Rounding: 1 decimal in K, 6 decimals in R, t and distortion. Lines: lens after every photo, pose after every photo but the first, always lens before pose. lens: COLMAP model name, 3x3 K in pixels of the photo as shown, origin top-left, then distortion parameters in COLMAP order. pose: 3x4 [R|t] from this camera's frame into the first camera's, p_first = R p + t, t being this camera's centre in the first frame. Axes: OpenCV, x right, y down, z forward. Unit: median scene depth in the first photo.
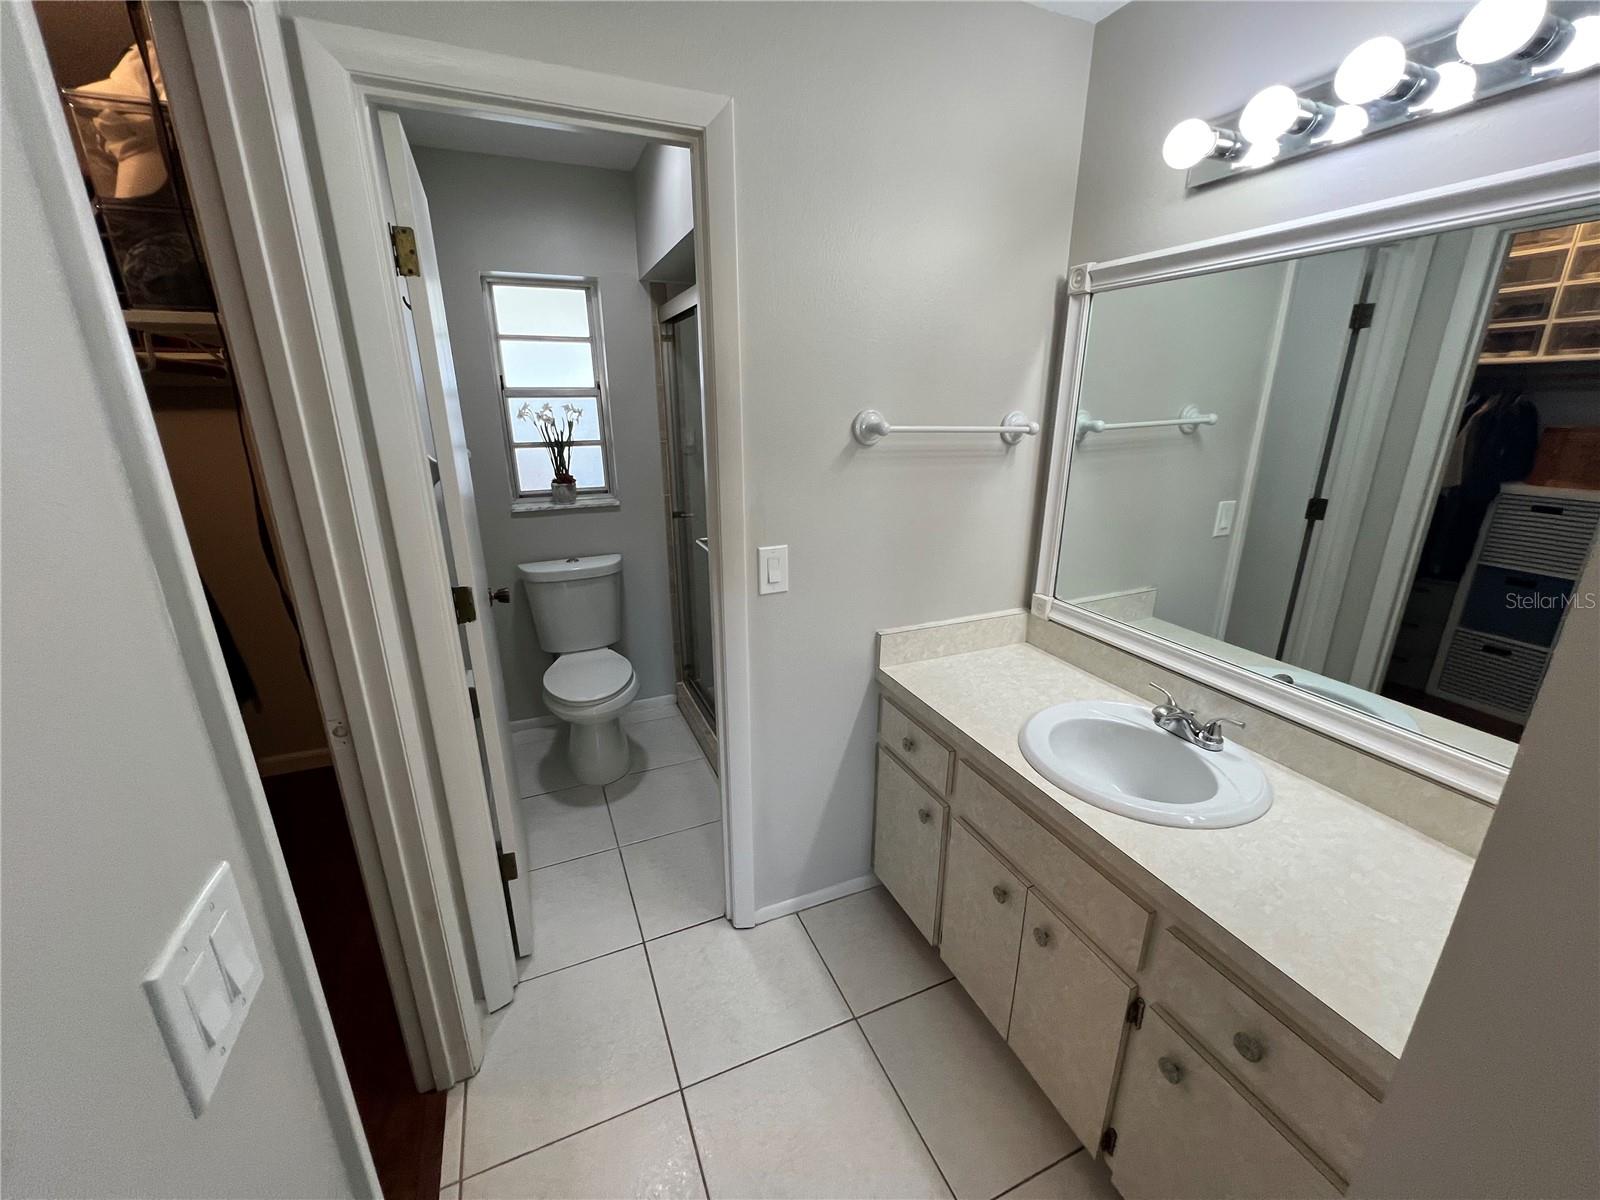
lens RADIAL K [[635.6, 0, 800.0], [0, 635.6, 600.0], [0, 0, 1]] dist [-0.002863, -0.000216]
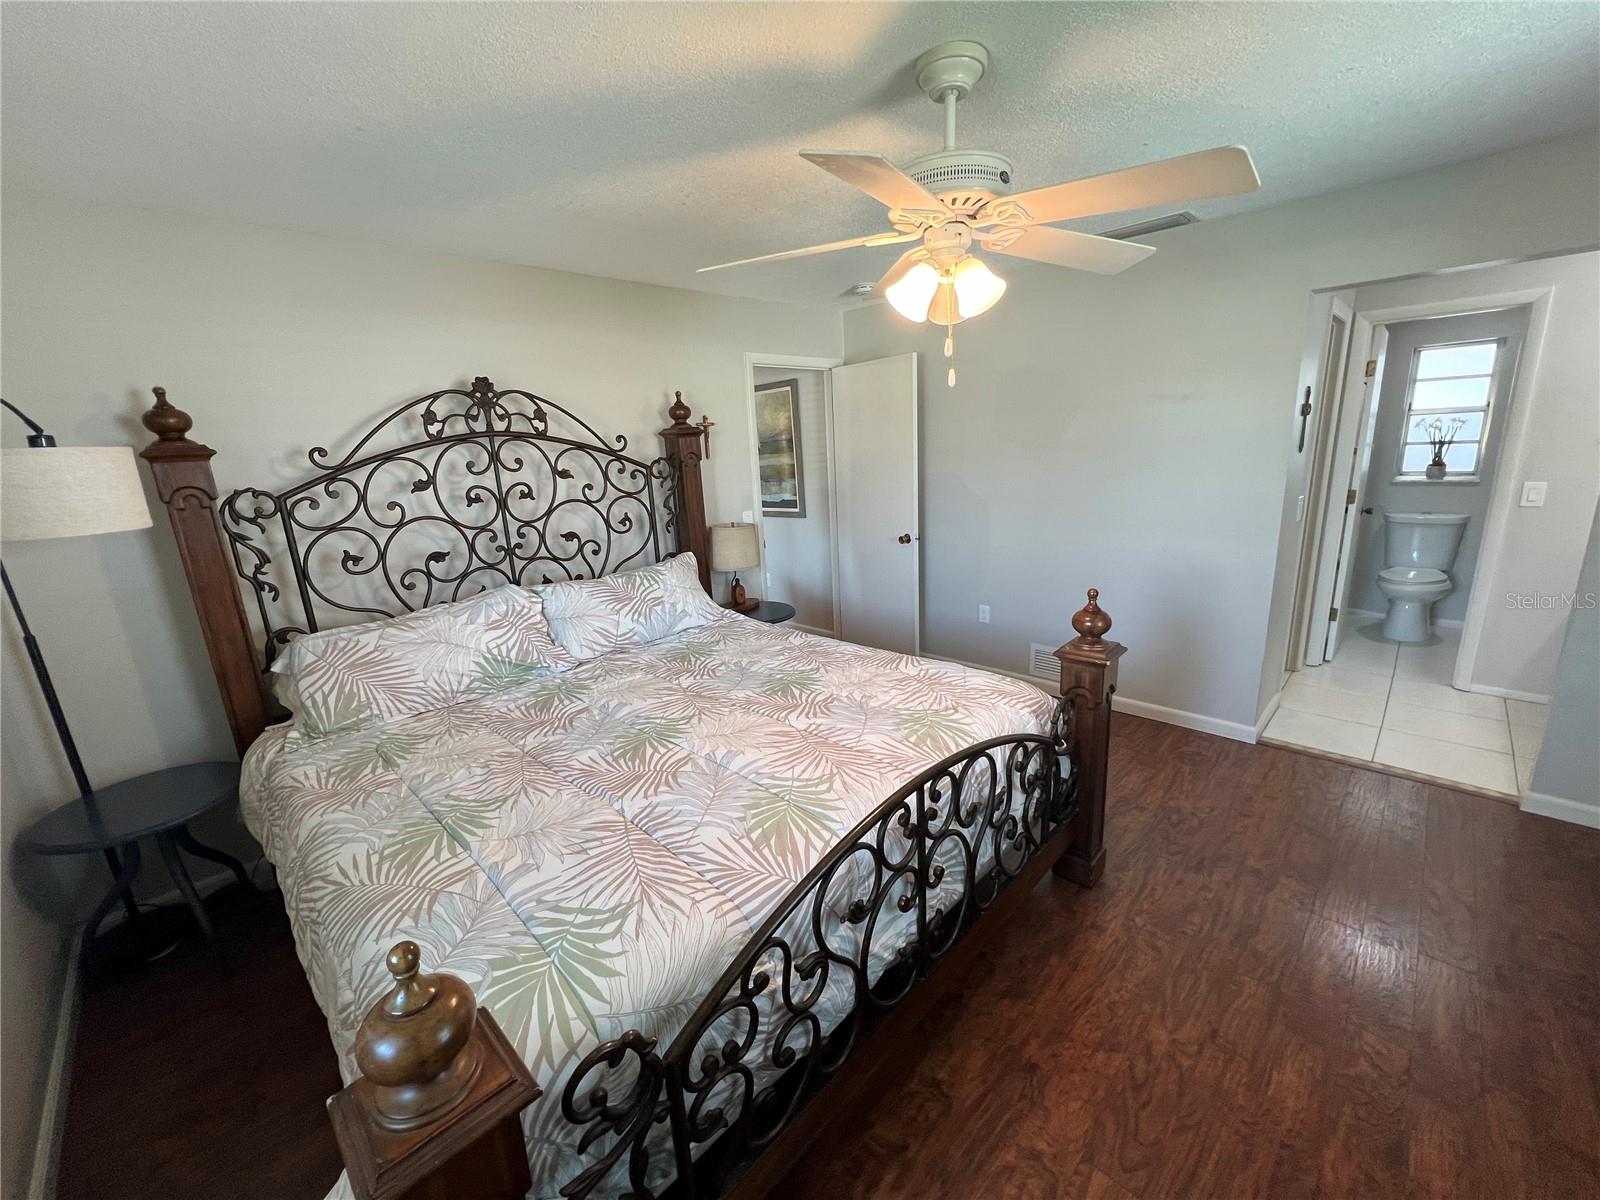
lens RADIAL K [[636.9, 0, 800.0], [0, 636.9, 600.0], [0, 0, 1]] dist [-0.001463, 0.000174]
pose [[0.367266, 0.204197, -0.907425, 0.587558], [-0.238606, 0.963639, 0.120275, 0.344656], [0.898990, 0.172345, 0.402634, -1.077547]]
